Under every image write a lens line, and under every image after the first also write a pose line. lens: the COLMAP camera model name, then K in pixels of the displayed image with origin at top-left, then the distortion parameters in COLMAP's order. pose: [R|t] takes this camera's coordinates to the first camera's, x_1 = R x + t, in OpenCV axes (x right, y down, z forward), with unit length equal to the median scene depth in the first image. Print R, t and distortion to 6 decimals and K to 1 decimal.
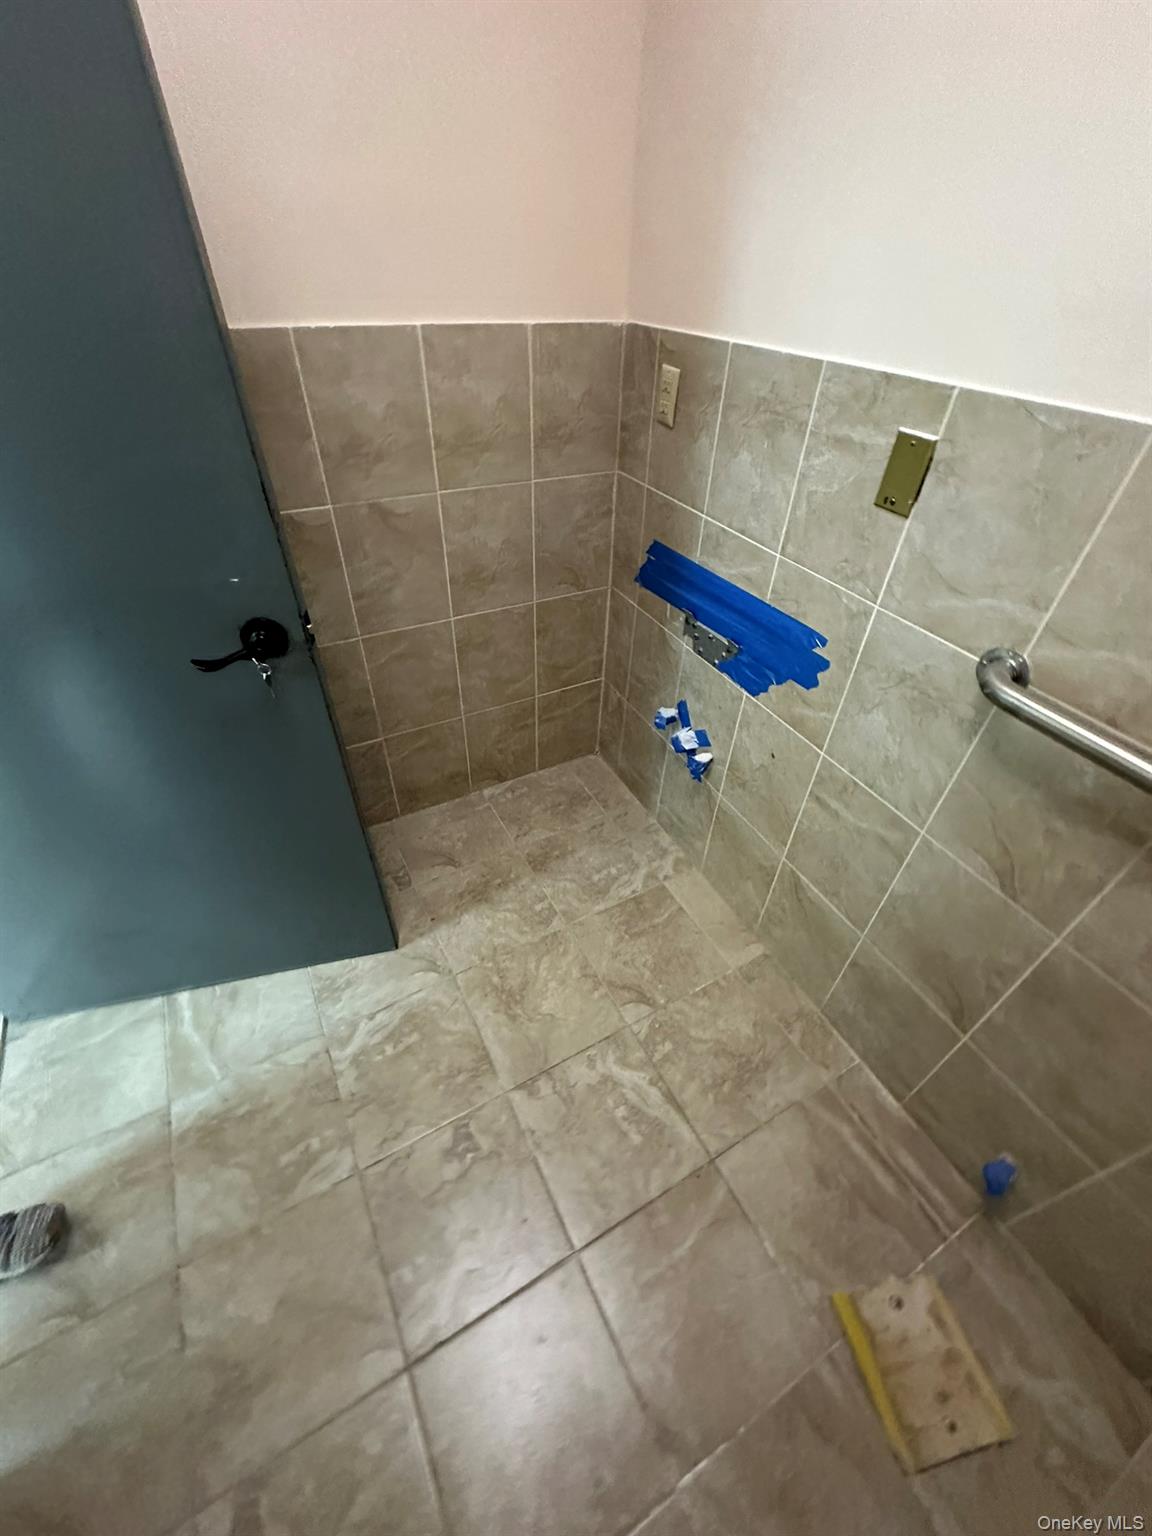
lens RADIAL K [[612.3, 0, 576.4], [0, 612.3, 781.3], [0, 0, 1]] dist [-0.000913, 0.000326]
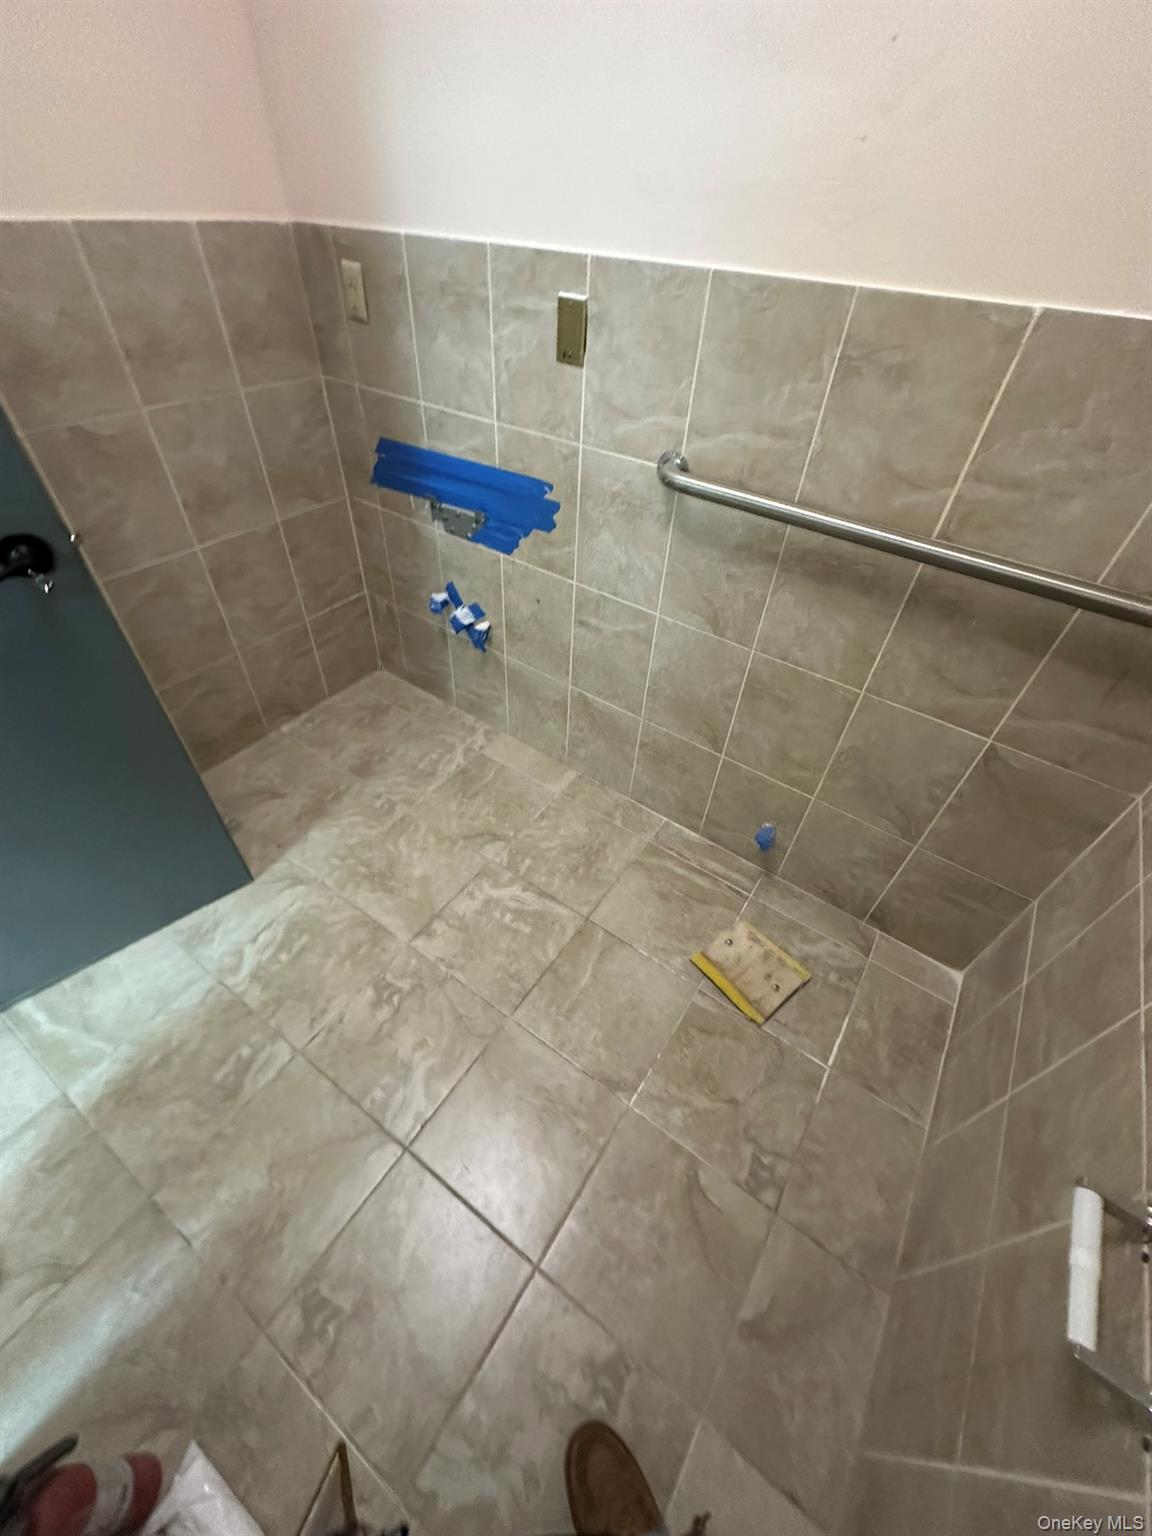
lens RADIAL K [[617.4, 0, 575.2], [0, 617.4, 788.6], [0, 0, 1]] dist [-0.002249, -0.000453]
pose [[0.894121, -0.303686, 0.329123, -0.128519], [0.279699, 0.952662, 0.119182, 0.188995], [-0.349737, -0.014508, 0.936736, -0.171825]]
